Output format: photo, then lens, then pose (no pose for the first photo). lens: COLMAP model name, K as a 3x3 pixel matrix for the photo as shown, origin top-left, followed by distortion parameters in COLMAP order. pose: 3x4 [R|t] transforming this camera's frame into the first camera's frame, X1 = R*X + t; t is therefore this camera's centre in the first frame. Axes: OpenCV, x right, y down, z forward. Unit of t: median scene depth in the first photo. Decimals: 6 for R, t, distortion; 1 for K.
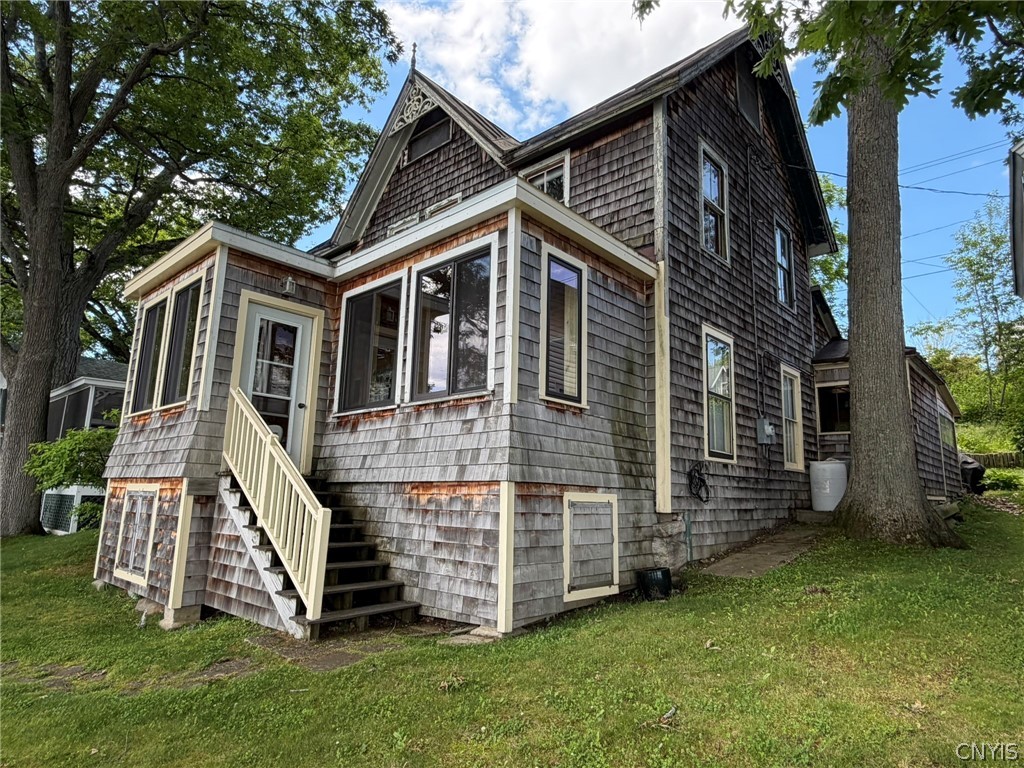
lens RADIAL K [[595.1, 0, 512.1], [0, 595.1, 384.4], [0, 0, 1]] dist [-0.003008, -0.000409]
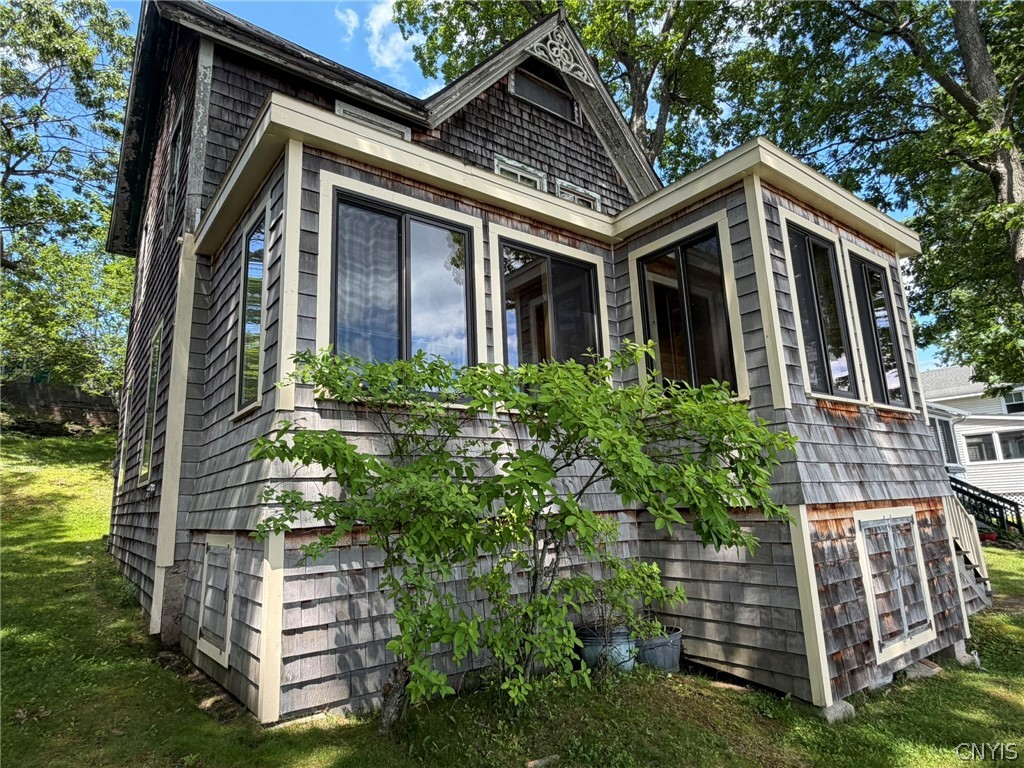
lens RADIAL K [[595.1, 0, 511.5], [0, 595.1, 384.3], [0, 0, 1]] dist [-0.003008, -0.000409]
pose [[0.174813, 0.167210, 0.970299, -0.999254], [-0.138023, 0.979905, -0.143999, 0.132303], [-0.974879, -0.108751, 0.194379, 0.933422]]
